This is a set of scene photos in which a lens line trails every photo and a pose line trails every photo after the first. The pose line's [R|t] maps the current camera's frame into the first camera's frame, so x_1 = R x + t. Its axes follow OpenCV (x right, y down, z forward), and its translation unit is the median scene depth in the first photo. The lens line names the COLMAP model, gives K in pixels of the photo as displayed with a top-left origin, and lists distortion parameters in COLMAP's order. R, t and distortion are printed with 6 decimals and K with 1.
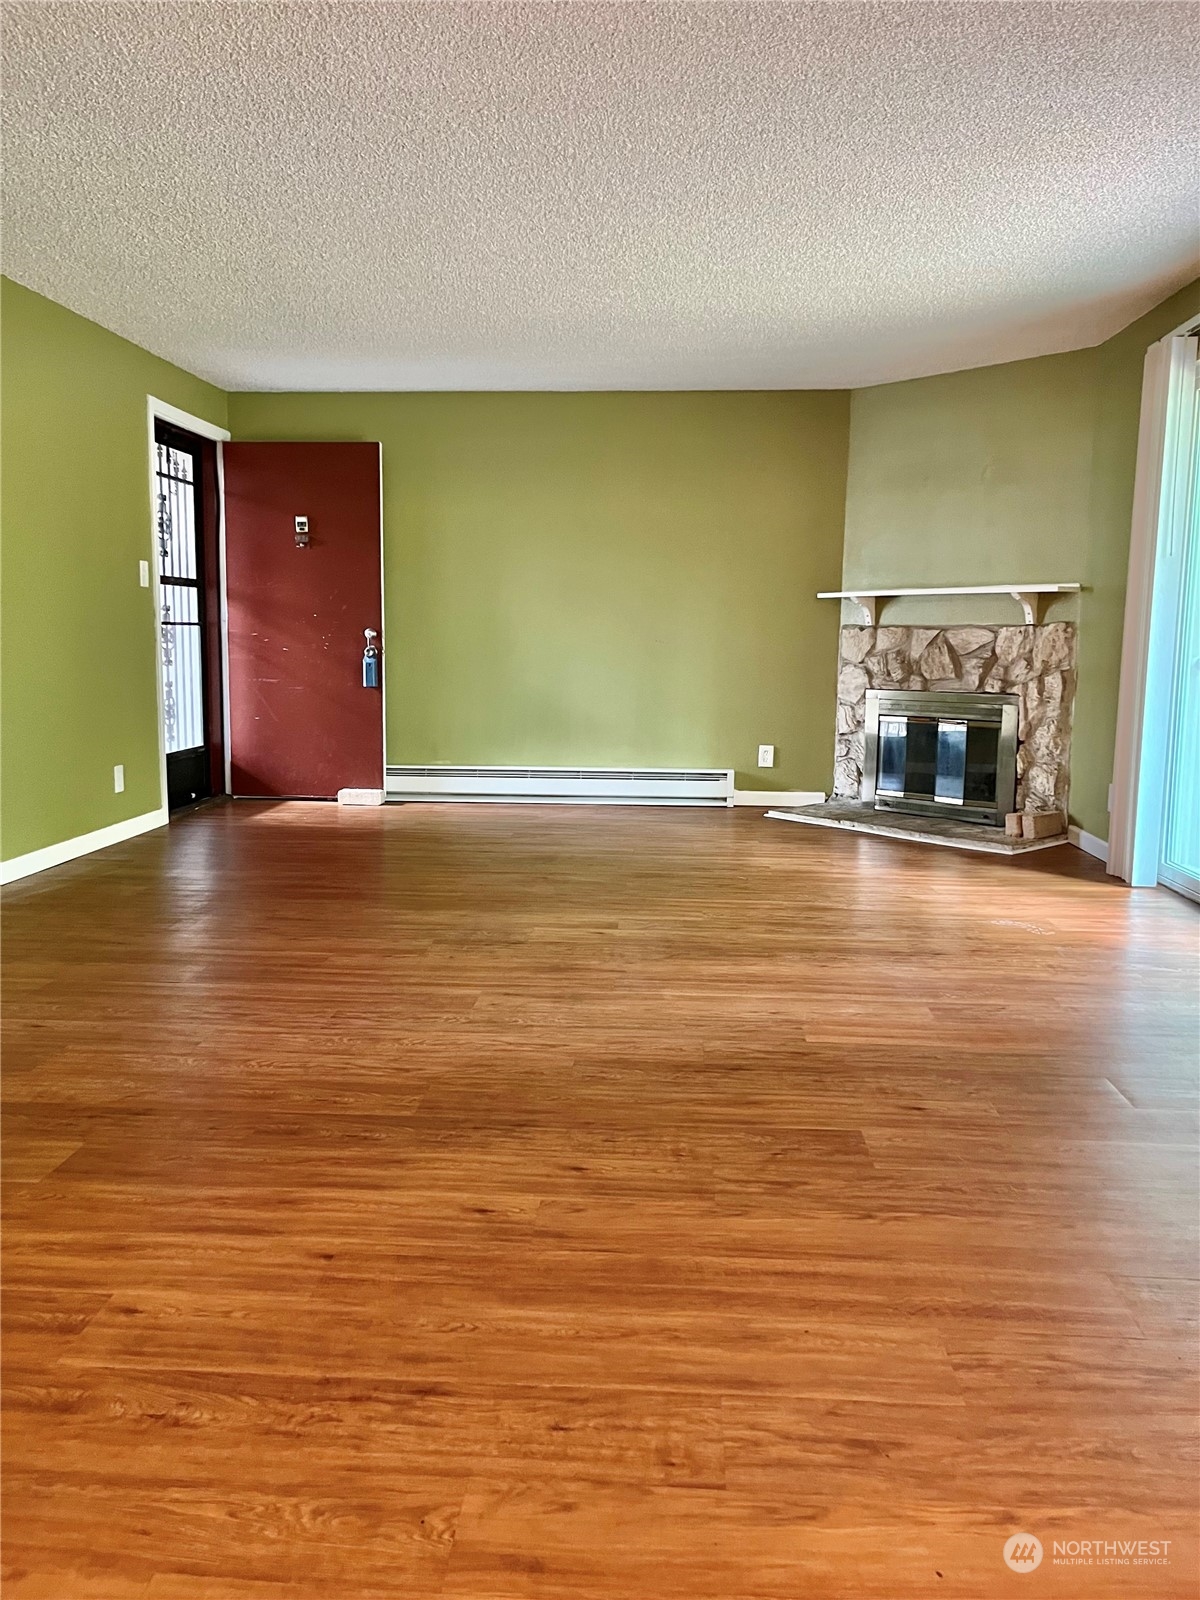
lens RADIAL K [[1223.4, 0, 605.8], [0, 1223.4, 797.0], [0, 0, 1]] dist [0.048978, -0.064497]
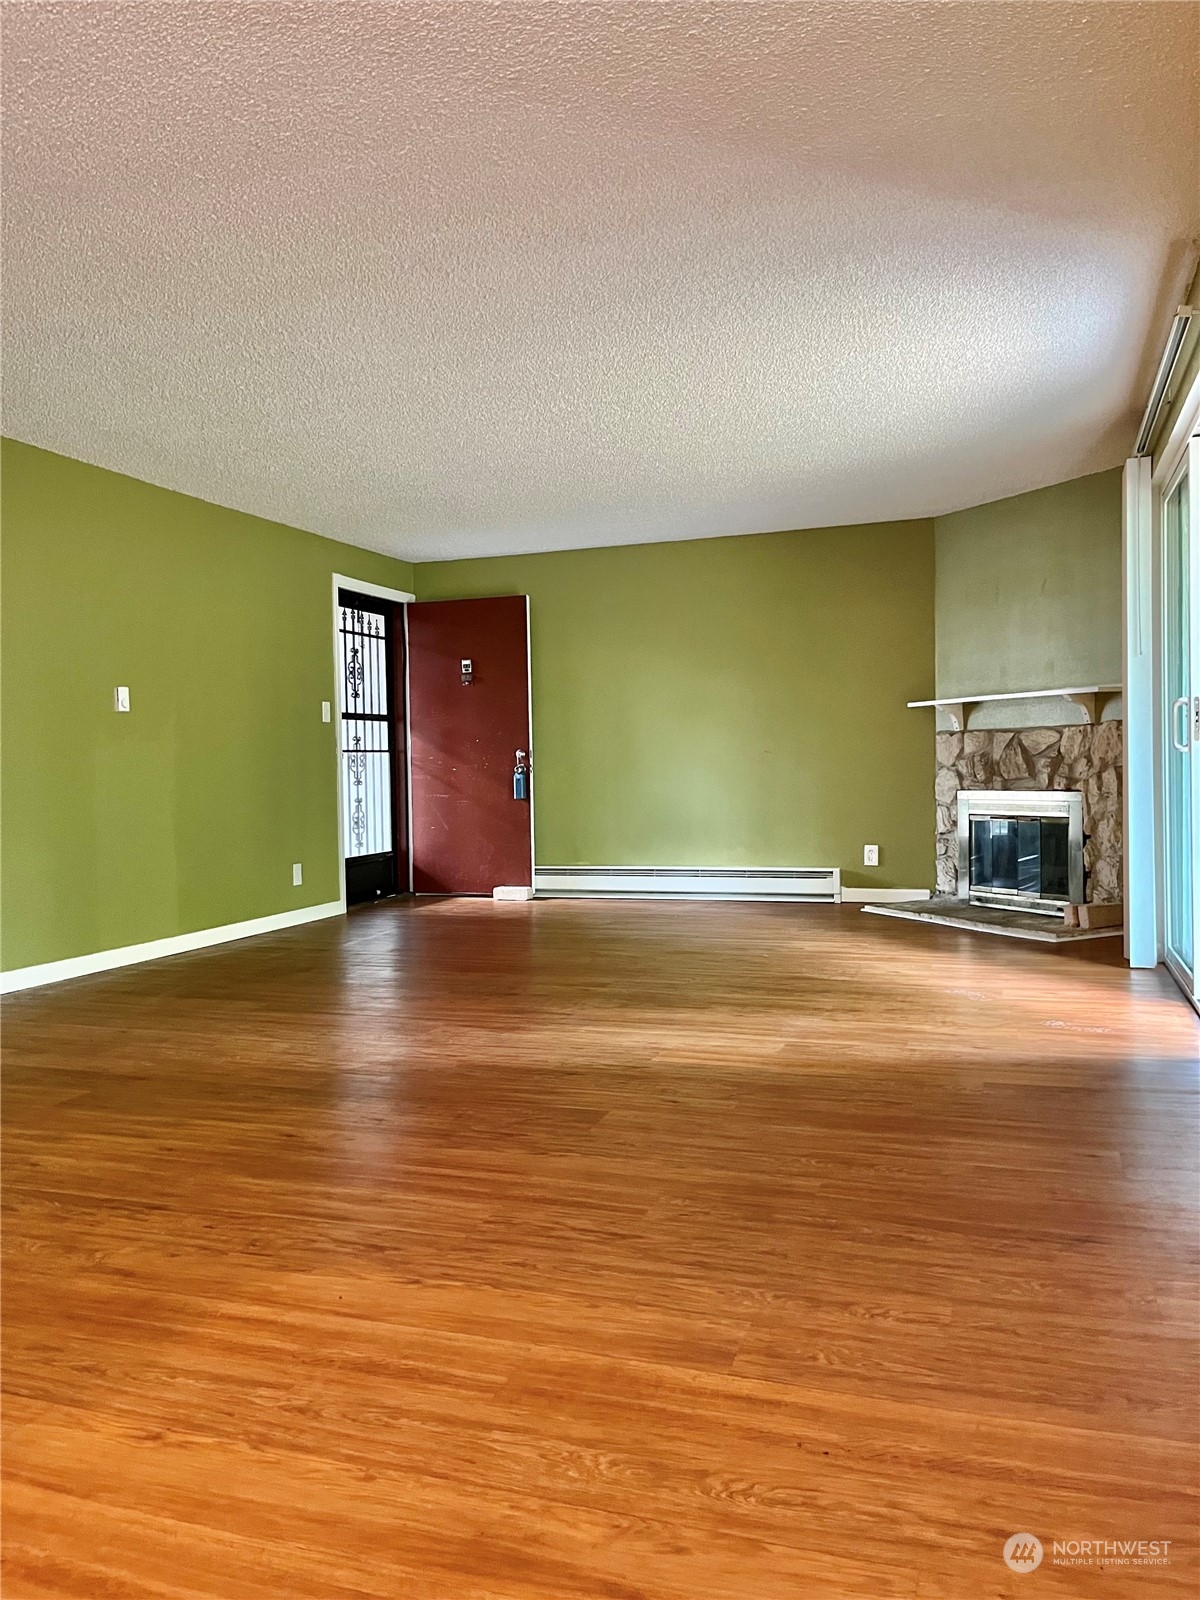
lens RADIAL K [[1231.8, 0, 600.0], [0, 1231.8, 800.0], [0, 0, 1]] dist [0.046861, -0.006378]
pose [[0.961065, -0.022296, -0.275423, 0.227842], [-0.005031, 0.995162, -0.098116, 0.028969], [0.276278, 0.095682, 0.956303, -0.115450]]
